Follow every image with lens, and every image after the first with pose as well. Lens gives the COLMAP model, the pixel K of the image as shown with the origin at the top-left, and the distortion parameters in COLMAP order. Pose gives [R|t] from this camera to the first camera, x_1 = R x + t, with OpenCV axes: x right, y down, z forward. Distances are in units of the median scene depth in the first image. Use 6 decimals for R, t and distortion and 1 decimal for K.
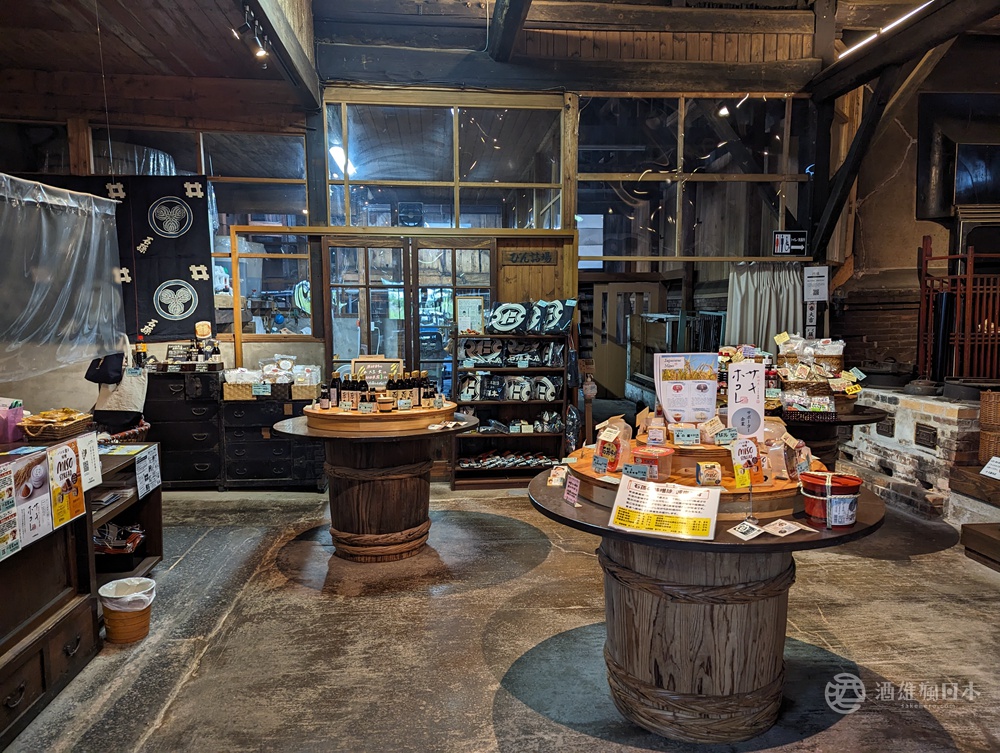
lens RADIAL K [[715.7, 0, 497.6], [0, 715.7, 374.7], [0, 0, 1]] dist [0.094429, -0.083722]
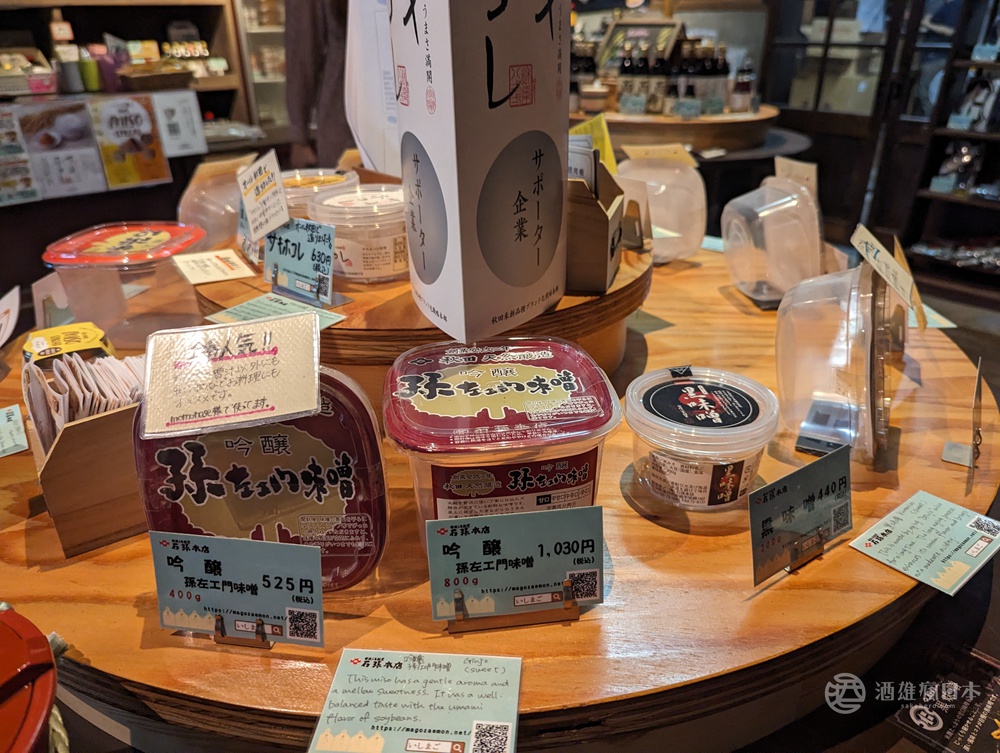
lens RADIAL K [[715.7, 0, 497.6], [0, 715.7, 374.7], [0, 0, 1]] dist [0.094429, -0.083722]
pose [[0.573737, 0.373261, -0.729042, 0.221725], [-0.068617, 0.908894, 0.411343, 0.001677], [0.816160, -0.185979, 0.547078, 0.396335]]
